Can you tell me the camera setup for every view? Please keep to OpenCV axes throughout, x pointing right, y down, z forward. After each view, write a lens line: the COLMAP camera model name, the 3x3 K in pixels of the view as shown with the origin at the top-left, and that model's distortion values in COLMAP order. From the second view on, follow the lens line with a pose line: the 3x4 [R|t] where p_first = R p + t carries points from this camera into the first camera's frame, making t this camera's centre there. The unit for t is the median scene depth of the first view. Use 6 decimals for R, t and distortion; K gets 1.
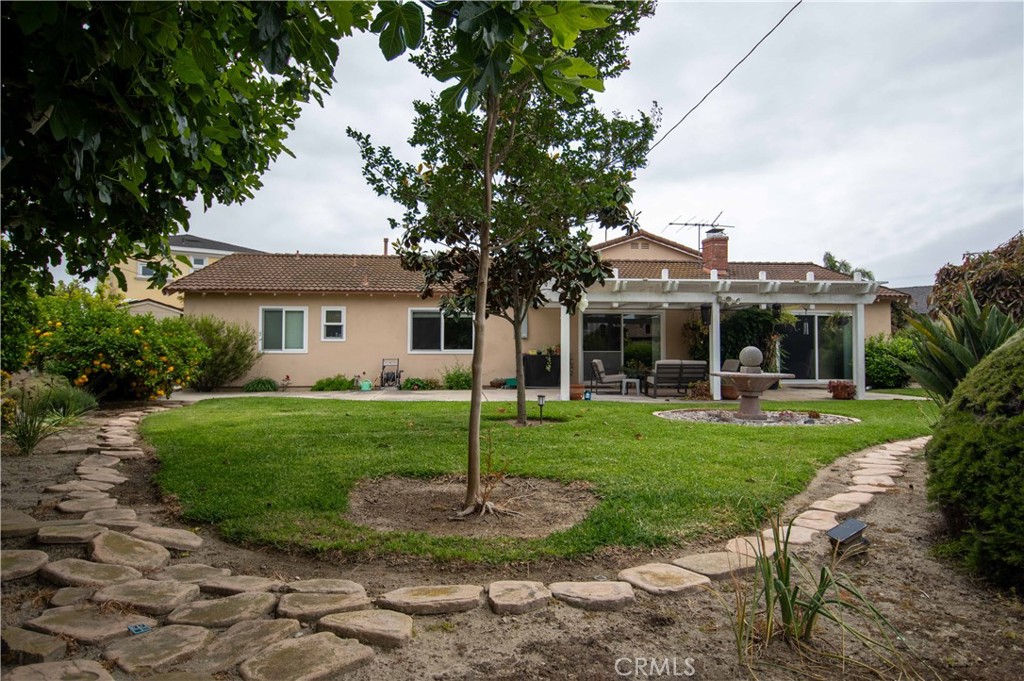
lens RADIAL K [[615.2, 0, 512.0], [0, 615.2, 340.5], [0, 0, 1]] dist [-0.000632, -0.000084]
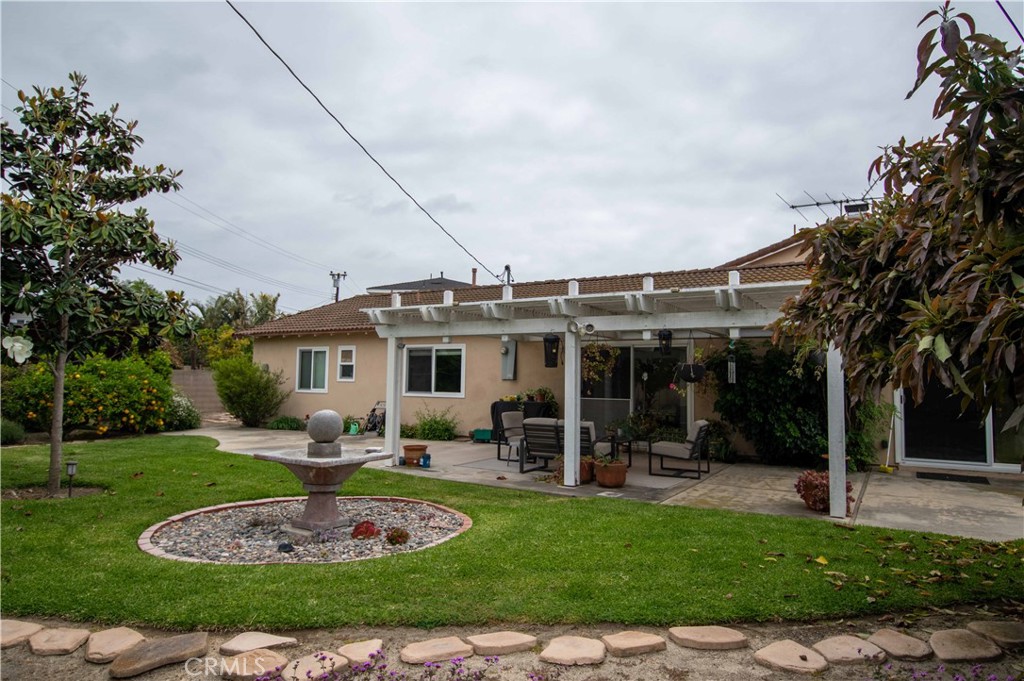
lens RADIAL K [[662.5, 0, 512.0], [0, 662.5, 340.5], [0, 0, 1]] dist [0.000542, 0.000031]
pose [[0.797750, -0.026707, -0.602397, 0.556189], [-0.000330, 0.998999, -0.044726, -0.016888], [0.602988, 0.035879, 0.796943, 0.319345]]
